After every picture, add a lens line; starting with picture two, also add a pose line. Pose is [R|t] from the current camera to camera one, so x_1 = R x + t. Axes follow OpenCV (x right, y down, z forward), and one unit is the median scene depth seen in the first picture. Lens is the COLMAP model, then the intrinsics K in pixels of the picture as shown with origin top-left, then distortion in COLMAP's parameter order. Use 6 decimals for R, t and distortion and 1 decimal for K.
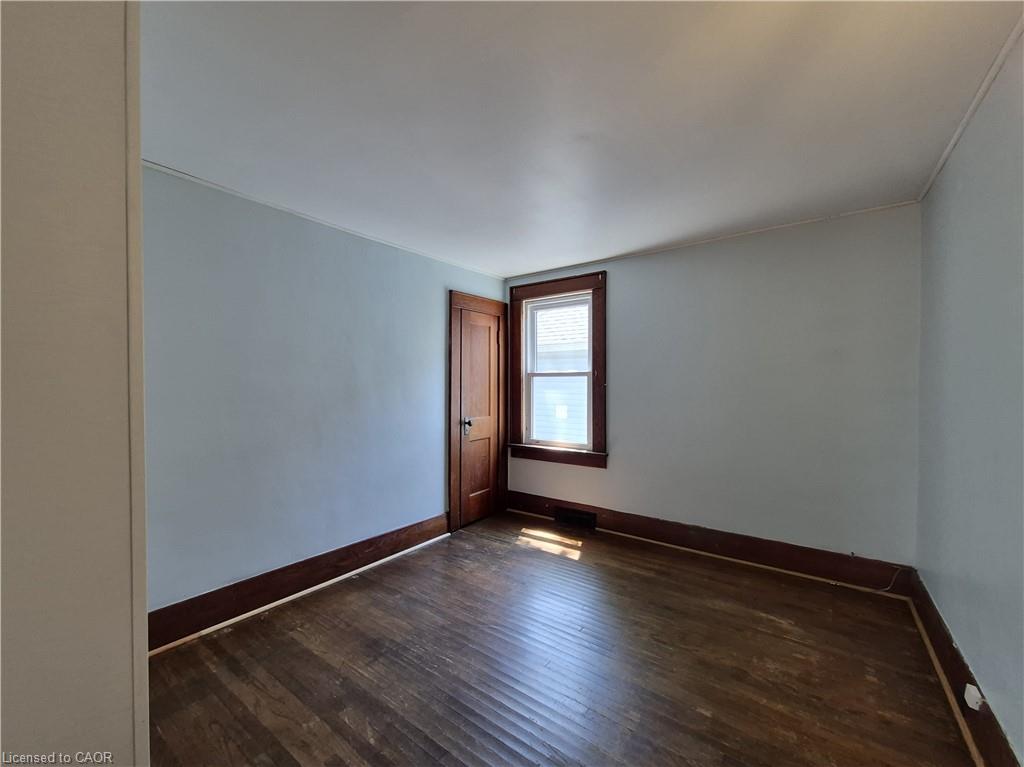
lens RADIAL K [[400.8, 0, 512.0], [0, 400.8, 383.5], [0, 0, 1]] dist [0.002707, -0.000557]
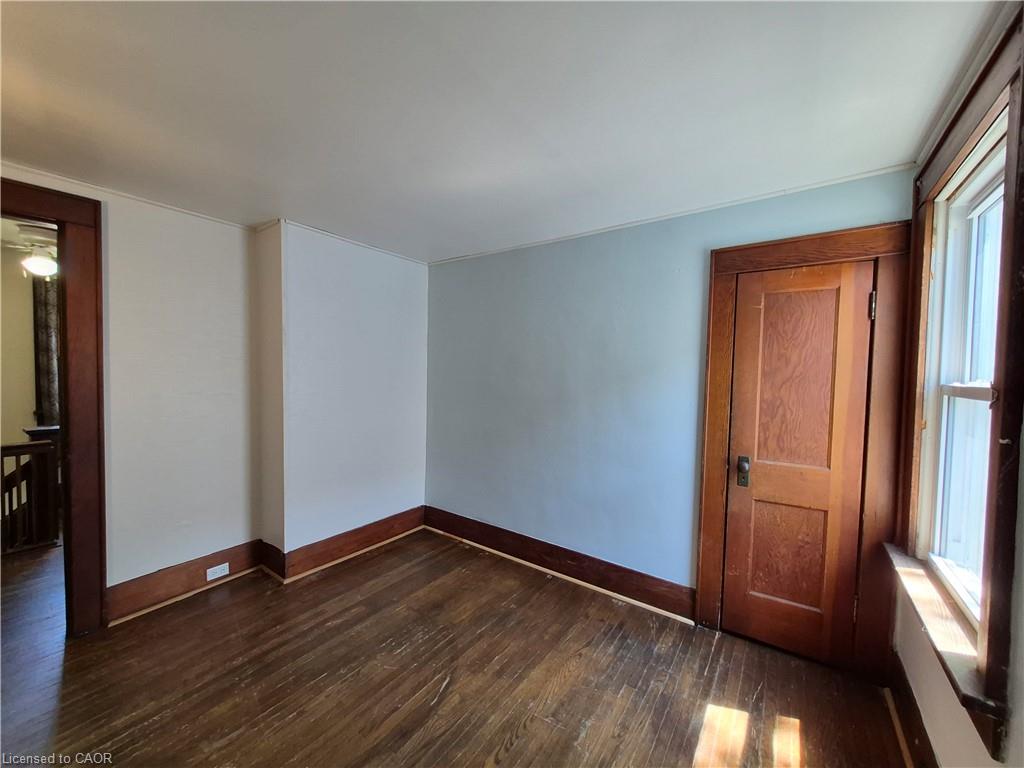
lens RADIAL K [[400.8, 0, 512.0], [0, 400.8, 384.0], [0, 0, 1]] dist [0.002707, -0.000557]
pose [[0.026528, 0.044474, -0.998658, 0.567465], [-0.010142, 0.998970, 0.044218, -0.056360], [0.999597, 0.008956, 0.026952, 0.791669]]
